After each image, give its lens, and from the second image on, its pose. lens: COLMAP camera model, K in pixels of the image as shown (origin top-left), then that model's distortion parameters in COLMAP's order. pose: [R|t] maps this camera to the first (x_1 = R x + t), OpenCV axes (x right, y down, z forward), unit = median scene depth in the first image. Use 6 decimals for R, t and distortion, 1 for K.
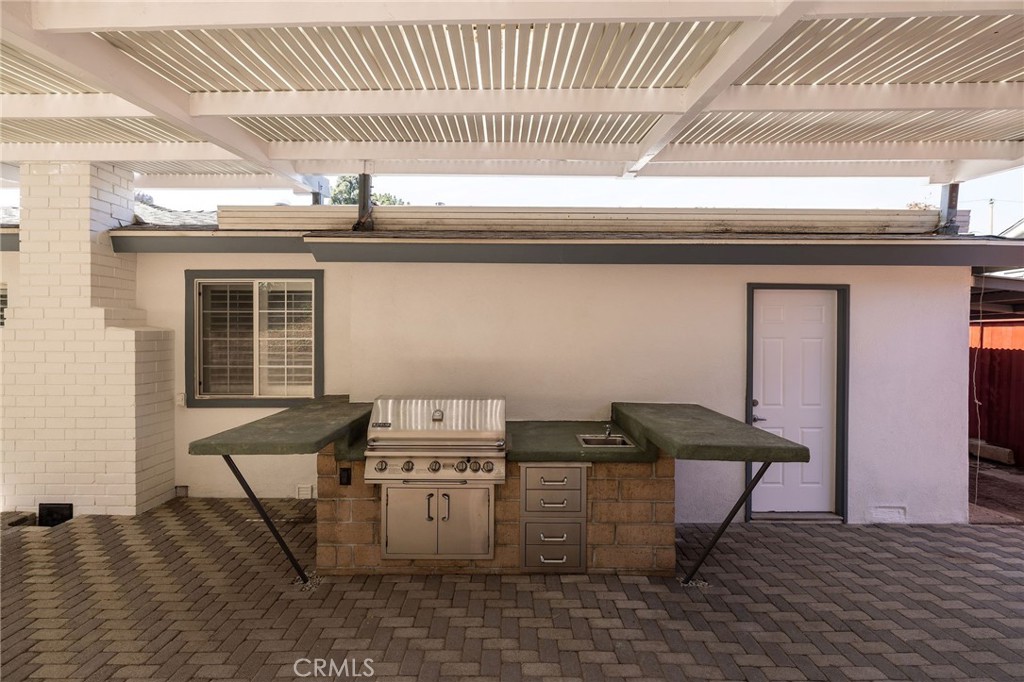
lens RADIAL K [[495.4, 0, 512.1], [0, 495.4, 340.9], [0, 0, 1]] dist [-0.002689, 0.002051]
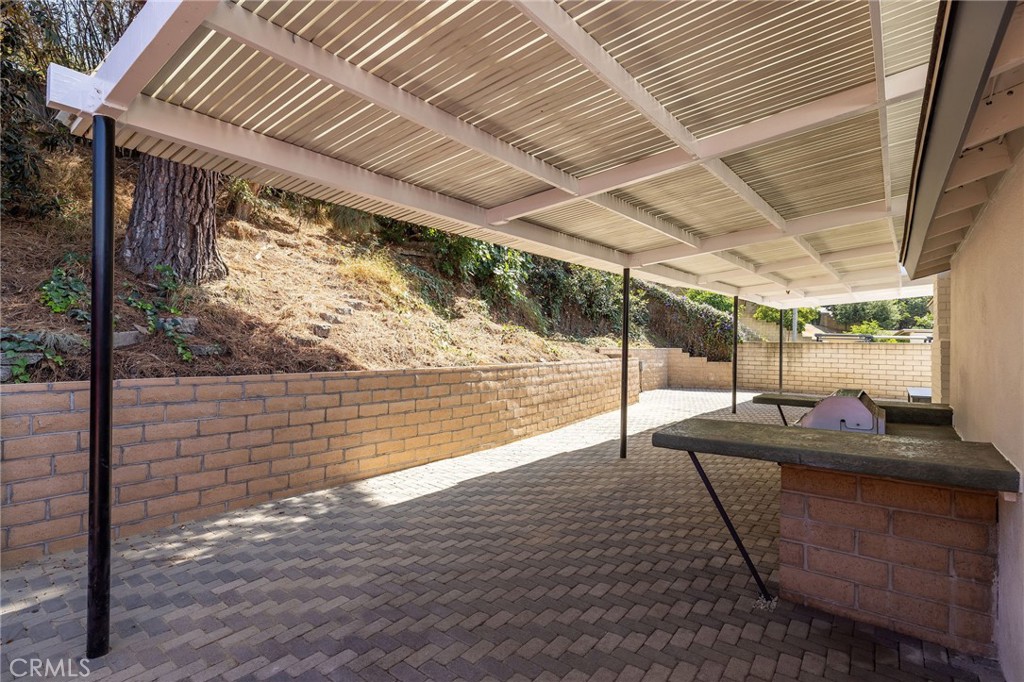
lens RADIAL K [[495.4, 0, 514.1], [0, 495.4, 341.4], [0, 0, 1]] dist [-0.002689, 0.002051]
pose [[-0.599598, -0.016613, -0.800129, 1.044536], [-0.019804, 0.999786, -0.005917, 0.011408], [0.800056, 0.012298, -0.599799, 0.872907]]
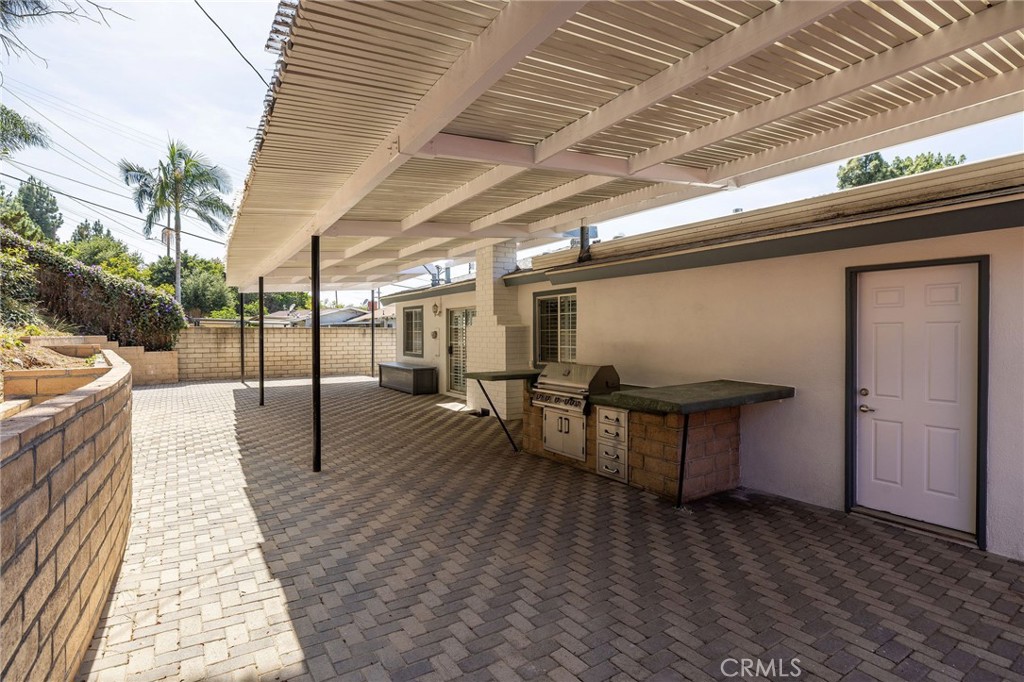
lens RADIAL K [[495.4, 0, 511.5], [0, 495.4, 338.4], [0, 0, 1]] dist [-0.002689, 0.002051]
pose [[0.560385, 0.003944, -0.828223, 0.899712], [-0.000766, 0.999991, 0.004243, 0.019055], [0.828232, -0.001744, 0.560383, -0.091556]]
